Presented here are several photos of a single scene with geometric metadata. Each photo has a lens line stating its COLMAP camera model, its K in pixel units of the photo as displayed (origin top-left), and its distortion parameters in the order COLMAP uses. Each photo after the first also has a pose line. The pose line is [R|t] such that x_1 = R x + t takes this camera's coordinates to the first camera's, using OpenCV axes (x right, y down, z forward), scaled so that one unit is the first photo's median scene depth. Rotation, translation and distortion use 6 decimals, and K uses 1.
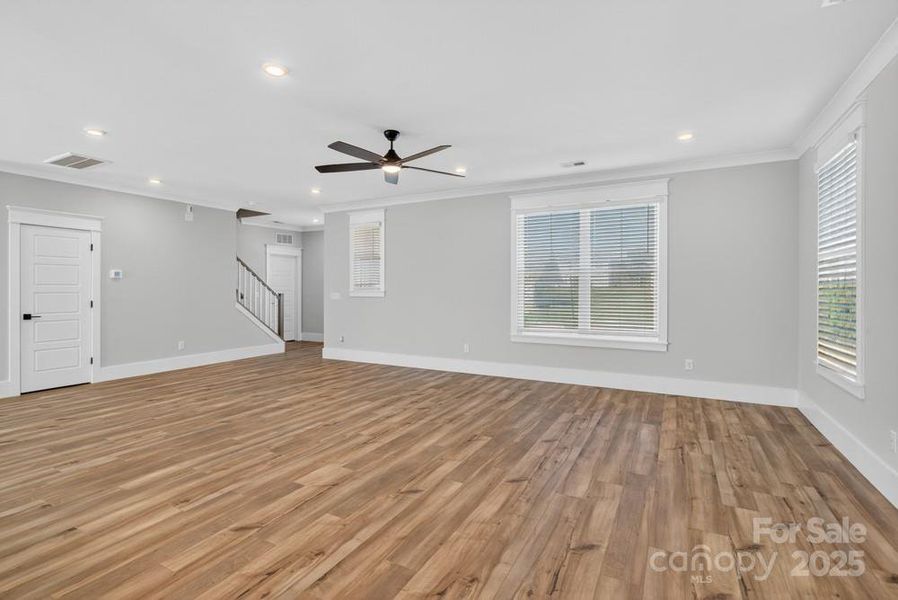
lens RADIAL K [[431.8, 0, 442.6], [0, 431.8, 299.8], [0, 0, 1]] dist [0.005919, -0.004489]
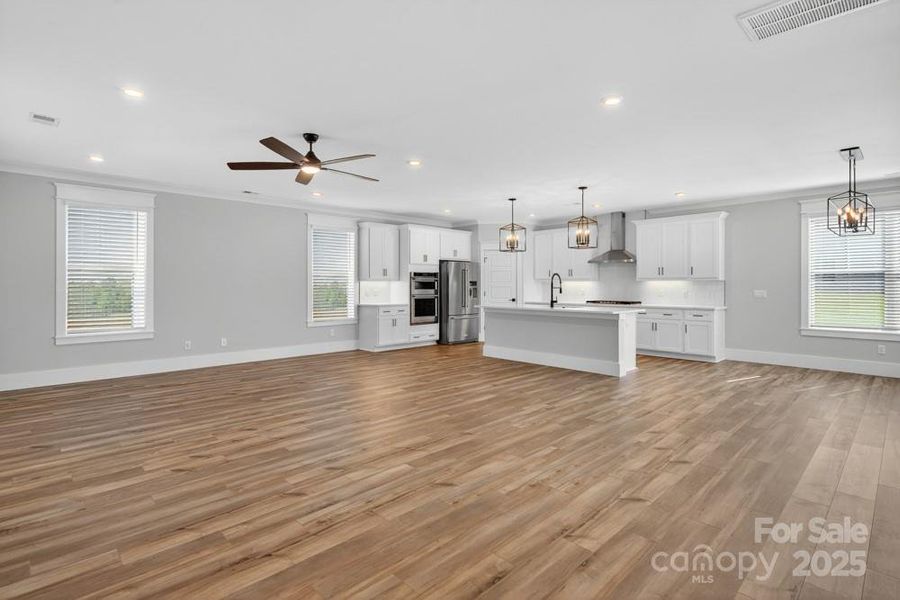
lens RADIAL K [[432.8, 0, 443.2], [0, 432.8, 281.4], [0, 0, 1]] dist [0.005919, -0.004489]
pose [[-0.953112, -0.001499, 0.302615, -0.909805], [0.005085, 0.999767, 0.020970, -0.067464], [-0.302576, 0.021526, -0.952882, 2.331166]]
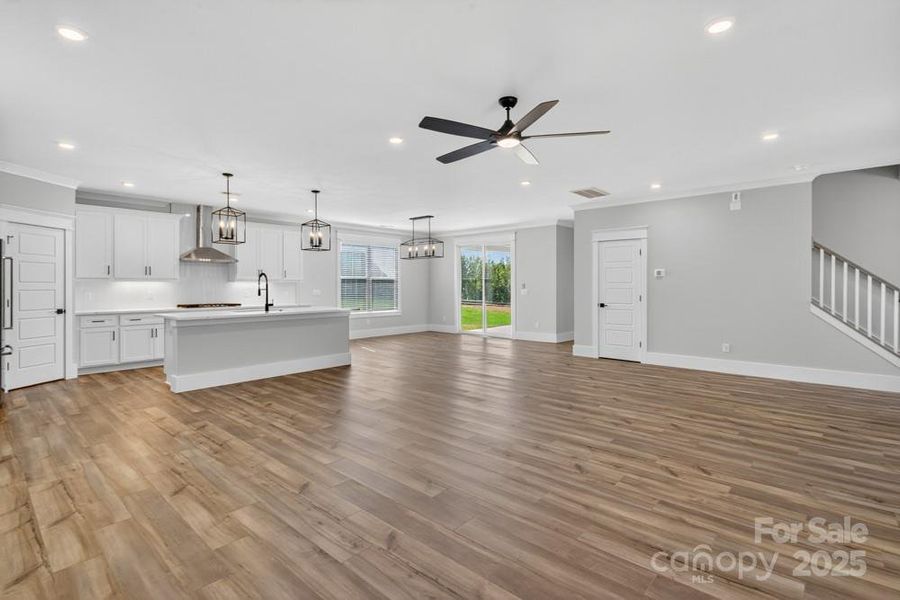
lens RADIAL K [[432.8, 0, 445.7], [0, 432.8, 281.8], [0, 0, 1]] dist [0.005919, -0.004489]
pose [[-0.241335, -0.009610, -0.970394, 0.894173], [-0.024852, 0.999684, -0.003719, -0.032085], [0.970124, 0.023218, -0.241498, 1.328749]]
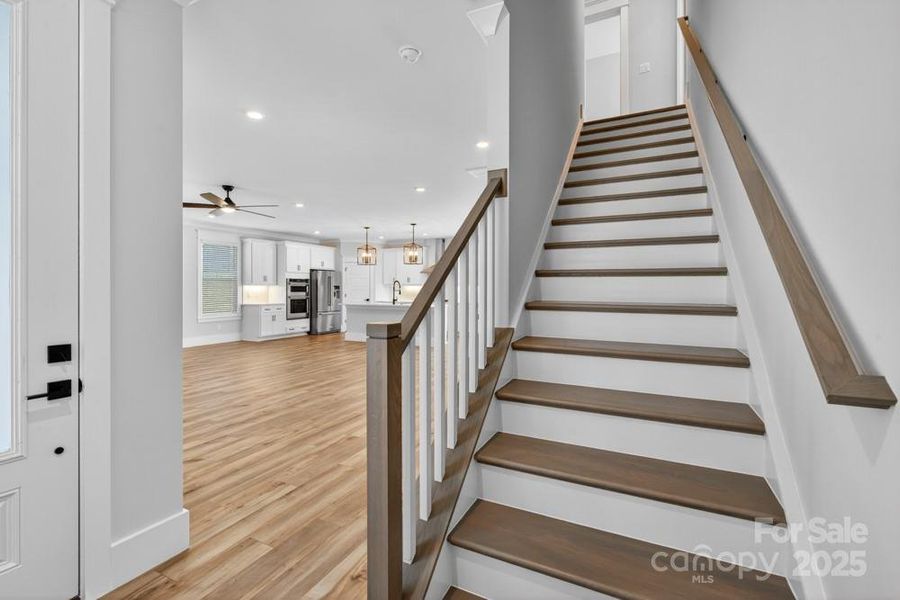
lens RADIAL K [[391.7, 0, 436.4], [0, 391.7, 286.5], [0, 0, 1]] dist [0.001875, -0.000024]
pose [[-0.999682, -0.004747, -0.024756, -1.012451], [-0.005332, 0.999707, 0.023626, -0.085588], [0.024637, 0.023751, -0.999414, 2.960477]]
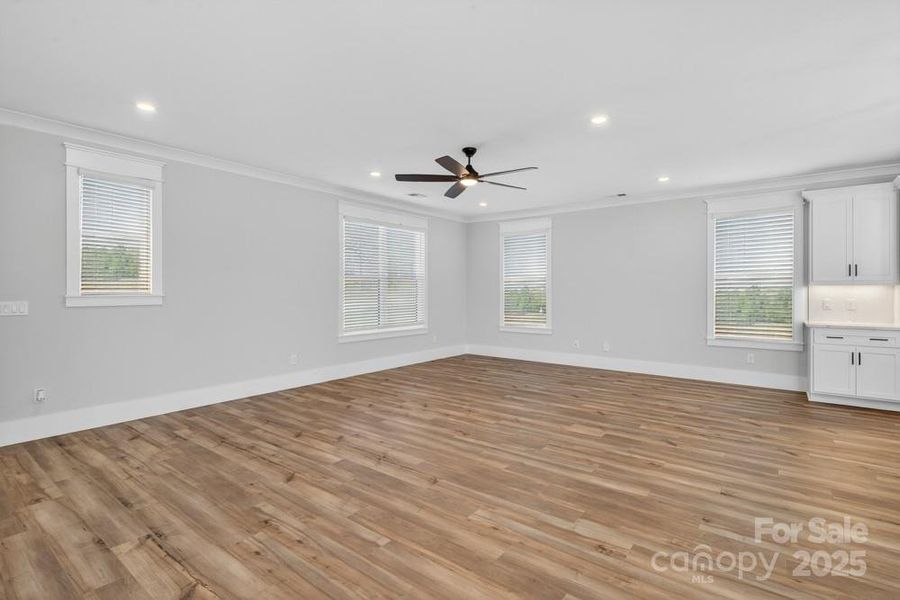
lens RADIAL K [[432.8, 0, 455.7], [0, 432.8, 292.1], [0, 0, 1]] dist [0.005919, -0.004489]
pose [[0.148372, -0.001168, 0.988931, -1.484380], [0.026199, 0.999653, -0.002750, -0.024650], [-0.988584, 0.026317, 0.148351, 1.065444]]
